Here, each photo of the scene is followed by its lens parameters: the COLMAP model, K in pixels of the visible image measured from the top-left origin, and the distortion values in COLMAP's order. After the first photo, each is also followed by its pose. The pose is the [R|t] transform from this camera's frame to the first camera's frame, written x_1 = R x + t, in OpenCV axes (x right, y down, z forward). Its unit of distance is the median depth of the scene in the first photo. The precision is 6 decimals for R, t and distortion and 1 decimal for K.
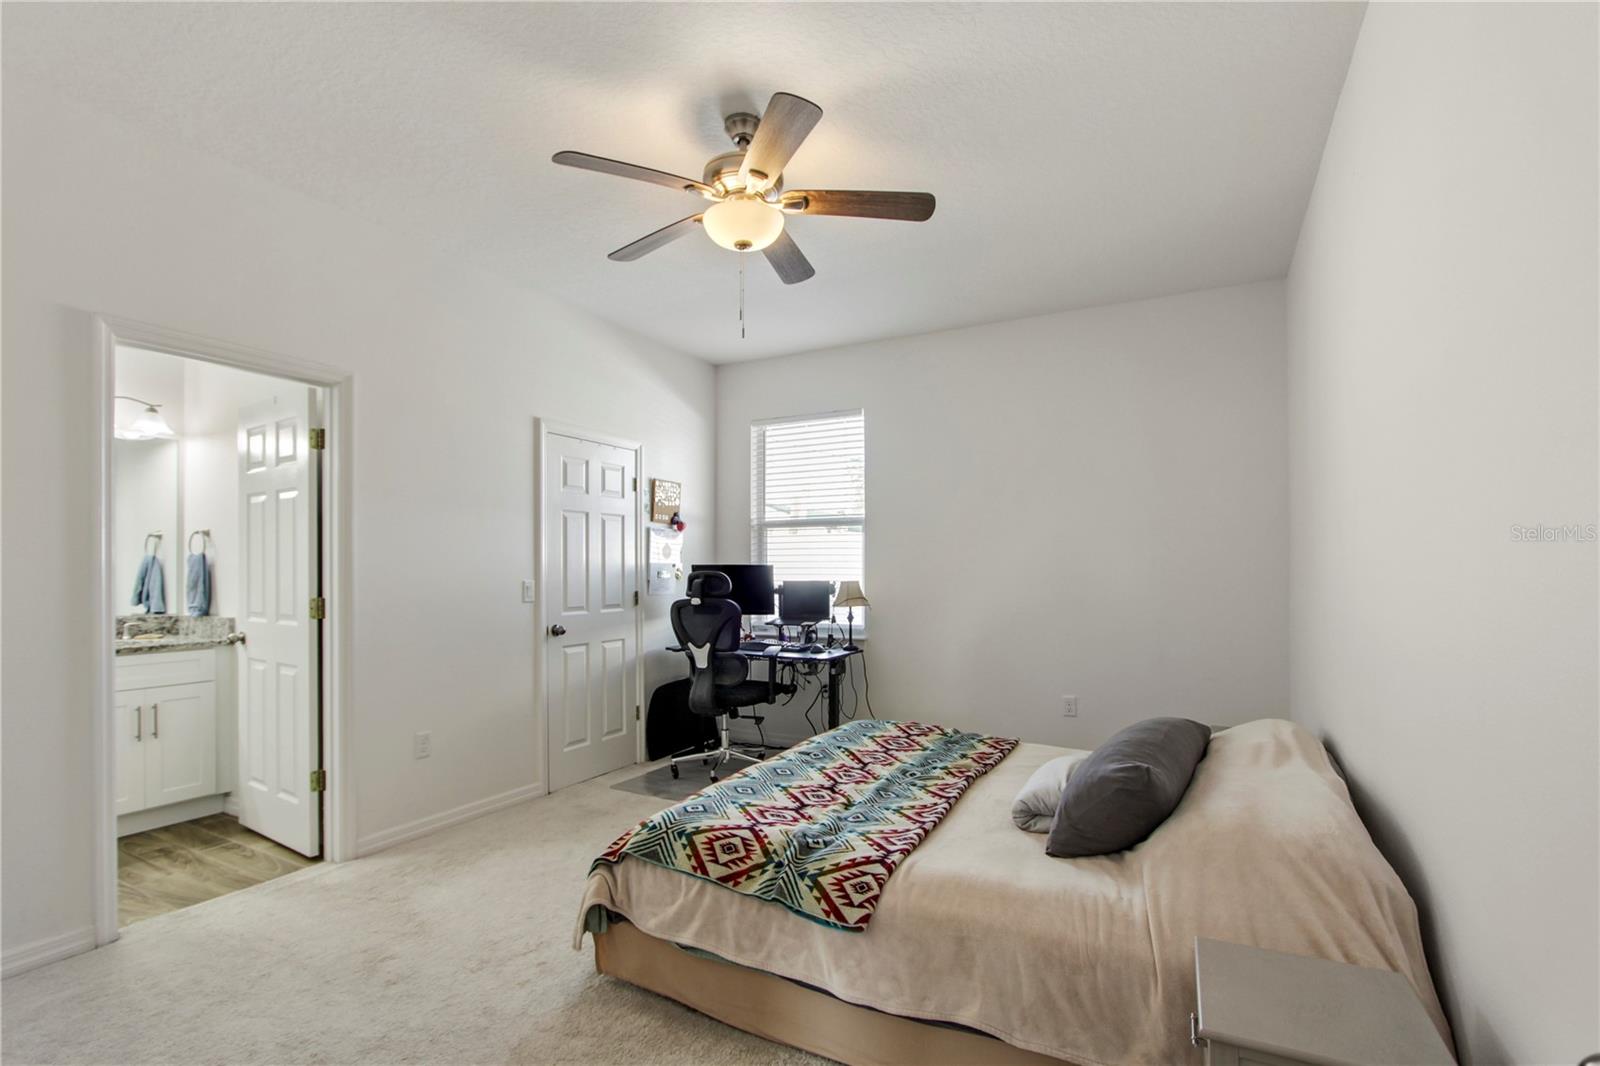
lens RADIAL K [[763.9, 0, 790.0], [0, 763.9, 561.9], [0, 0, 1]] dist [-0.012869, 0.000380]
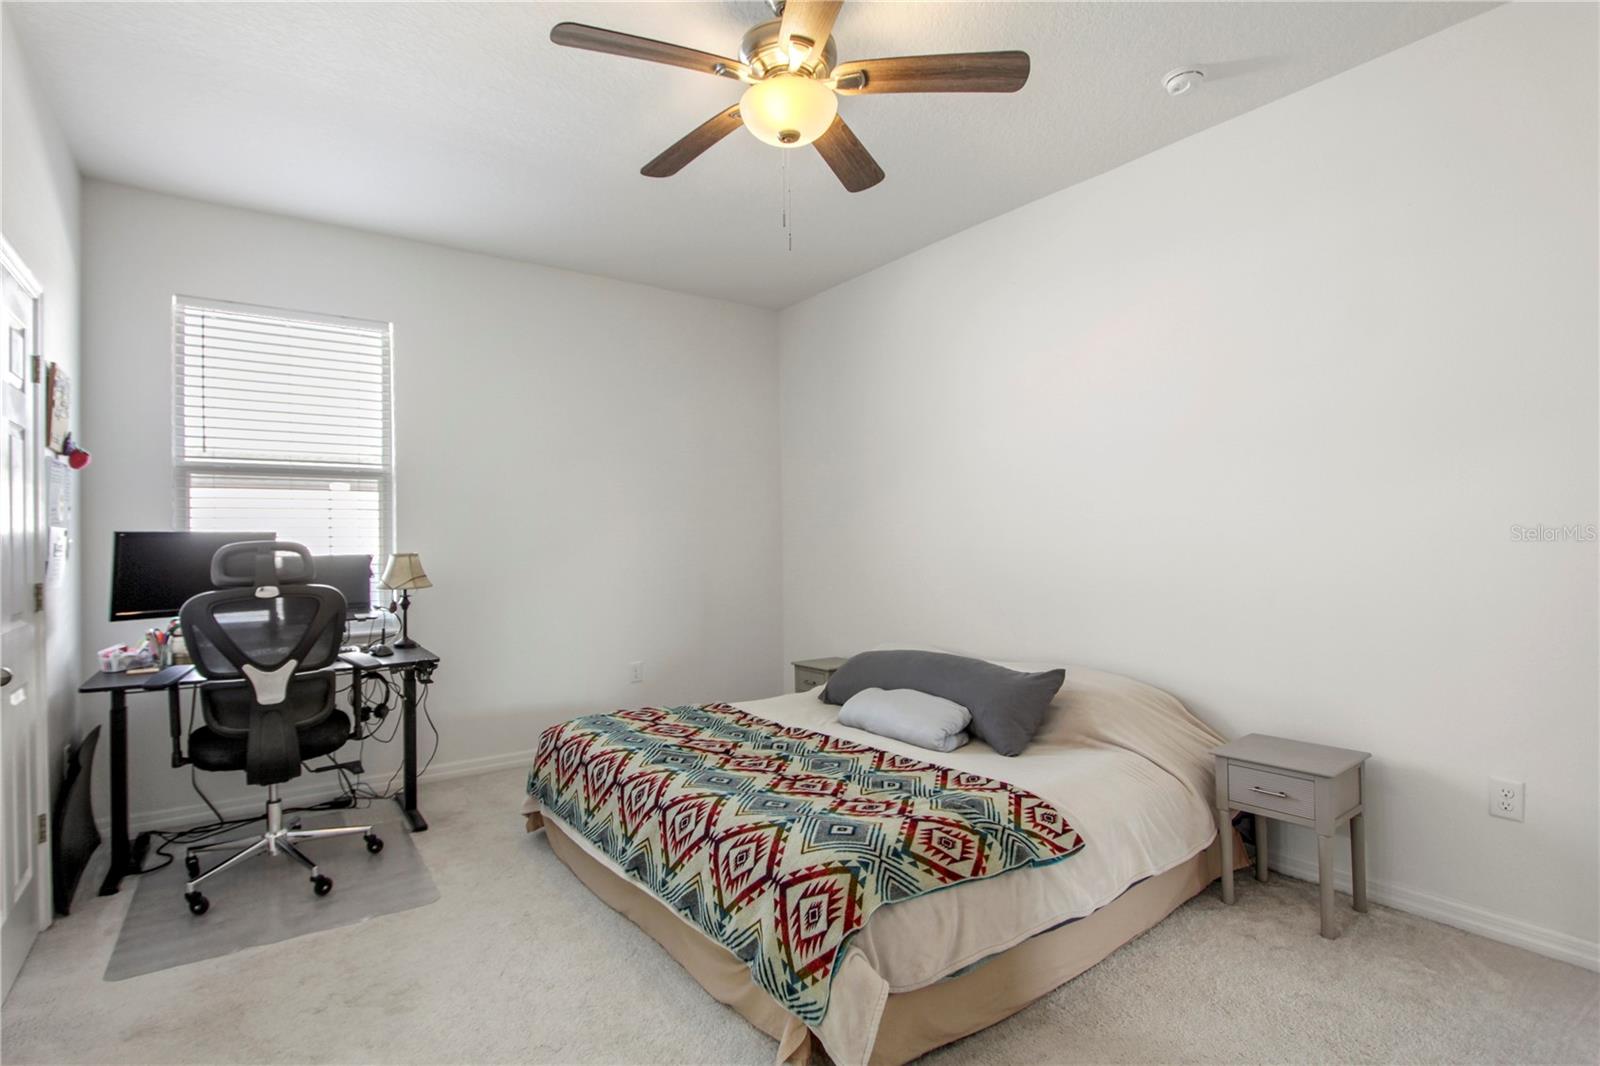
lens RADIAL K [[764.3, 0, 787.9], [0, 764.3, 538.1], [0, 0, 1]] dist [-0.008304, -0.000217]
pose [[0.437521, -0.003561, 0.899201, -0.817794], [-0.000698, 0.999991, 0.004300, 0.011491], [-0.899208, -0.002509, 0.437515, 0.656157]]
